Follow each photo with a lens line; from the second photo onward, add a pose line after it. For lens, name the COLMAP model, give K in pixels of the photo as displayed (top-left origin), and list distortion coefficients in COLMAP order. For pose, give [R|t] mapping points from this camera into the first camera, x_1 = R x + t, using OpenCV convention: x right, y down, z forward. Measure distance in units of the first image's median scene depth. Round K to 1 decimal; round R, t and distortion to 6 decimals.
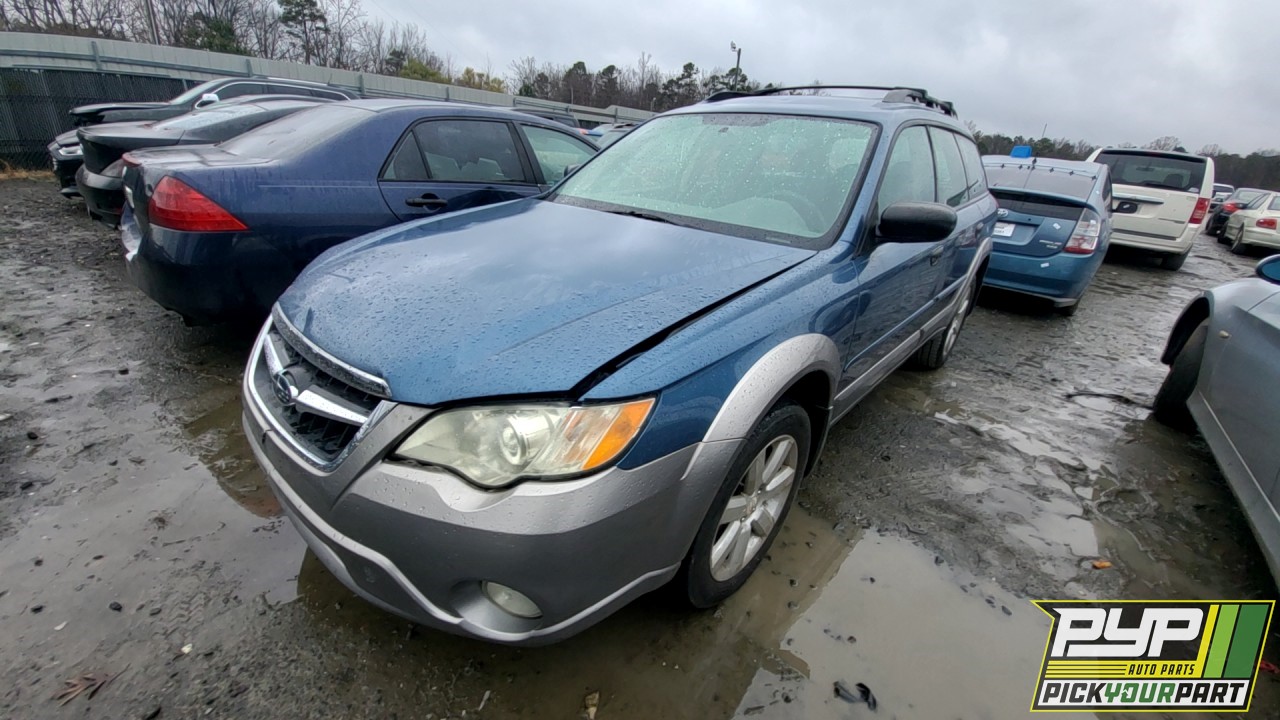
lens RADIAL K [[498.1, 0, 640.0], [0, 498.1, 360.0], [0, 0, 1]] dist [0.003926, -0.011196]
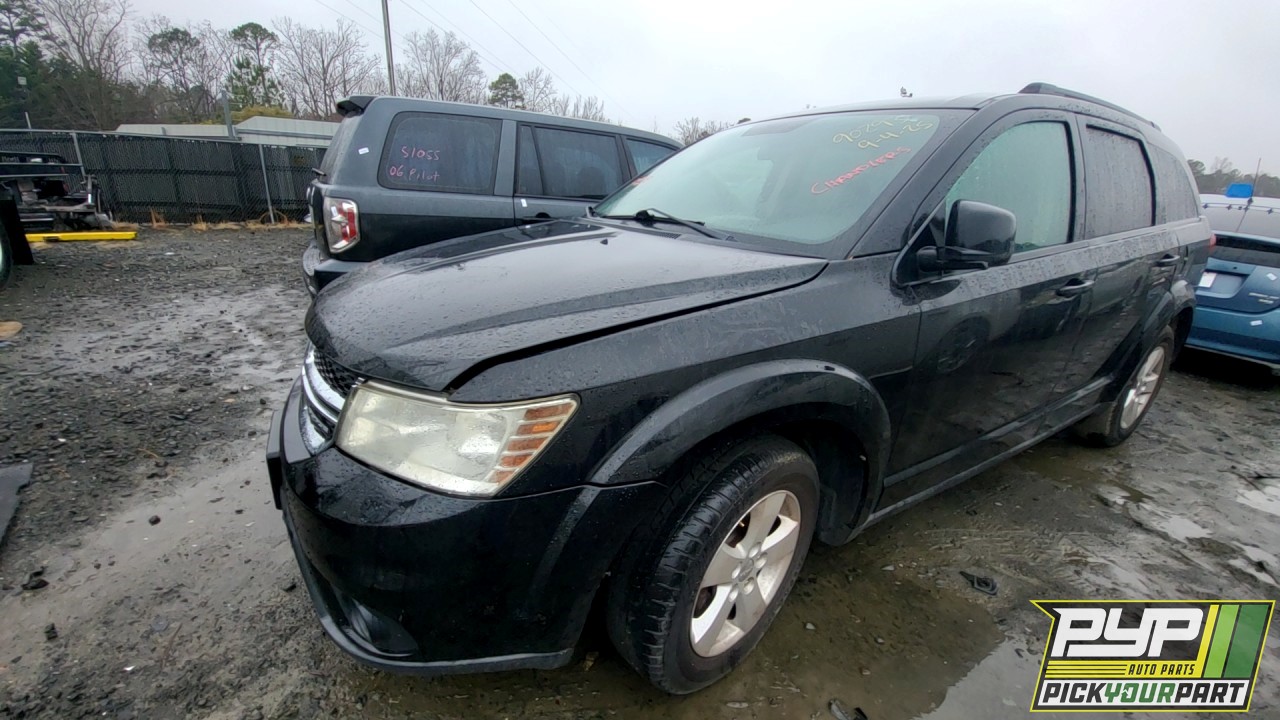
lens RADIAL K [[498.1, 0, 640.0], [0, 498.1, 360.0], [0, 0, 1]] dist [0.003926, -0.011196]
pose [[0.958944, 0.061975, -0.276740, 0.093915], [-0.086910, 0.993099, -0.078752, 0.027965], [0.269950, 0.099571, 0.957712, -0.046184]]
